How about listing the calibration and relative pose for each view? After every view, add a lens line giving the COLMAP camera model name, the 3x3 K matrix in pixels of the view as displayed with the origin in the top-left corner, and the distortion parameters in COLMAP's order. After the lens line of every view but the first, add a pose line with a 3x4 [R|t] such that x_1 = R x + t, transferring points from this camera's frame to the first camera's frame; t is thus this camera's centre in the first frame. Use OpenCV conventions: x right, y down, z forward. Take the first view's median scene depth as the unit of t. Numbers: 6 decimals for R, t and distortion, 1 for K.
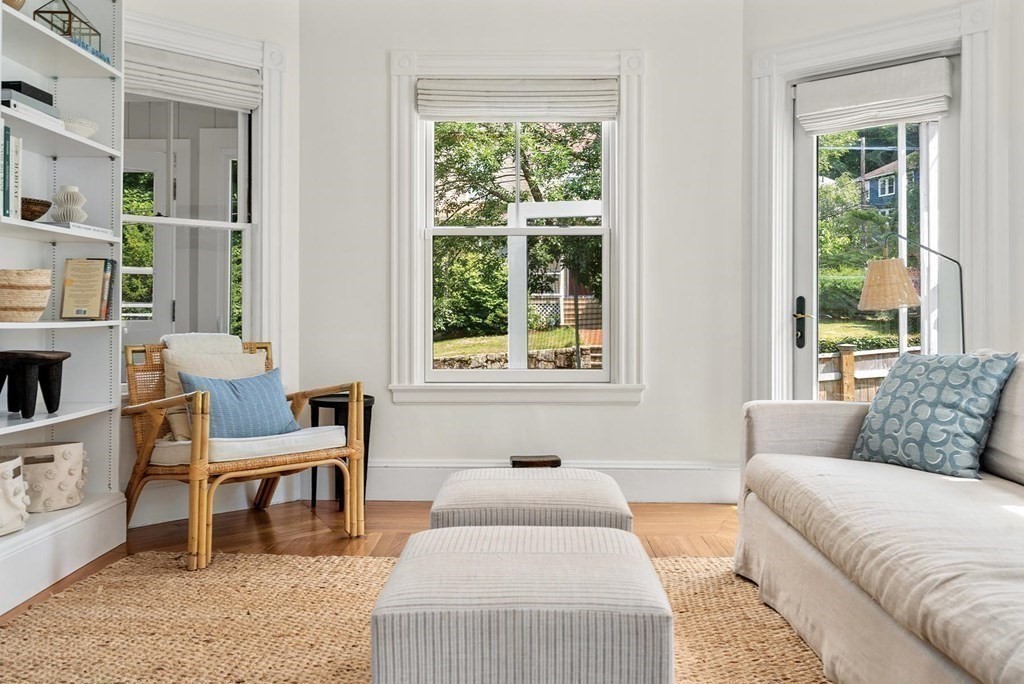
lens RADIAL K [[893.0, 0, 513.3], [0, 893.0, 341.0], [0, 0, 1]] dist [-0.006317, -0.002323]
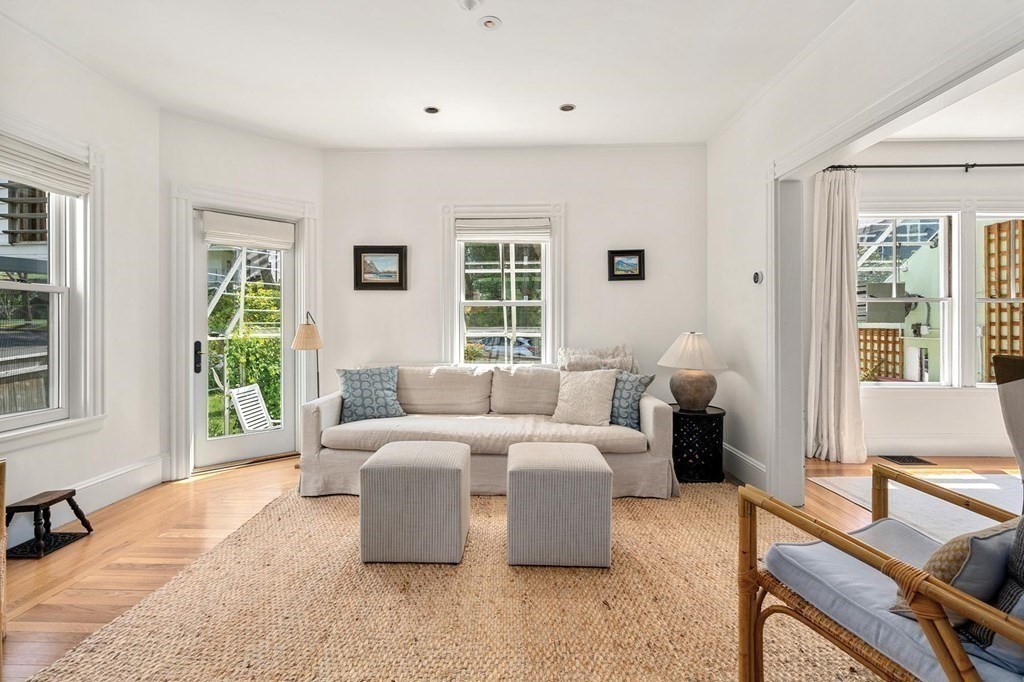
lens RADIAL K [[498.0, 0, 509.4], [0, 498.0, 334.3], [0, 0, 1]] dist [0.002001, 0.000163]
pose [[0.006384, -0.012892, 0.999897, -0.787121], [0.033902, 0.999345, 0.012668, -0.075692], [-0.999405, 0.033817, 0.006817, 0.601469]]
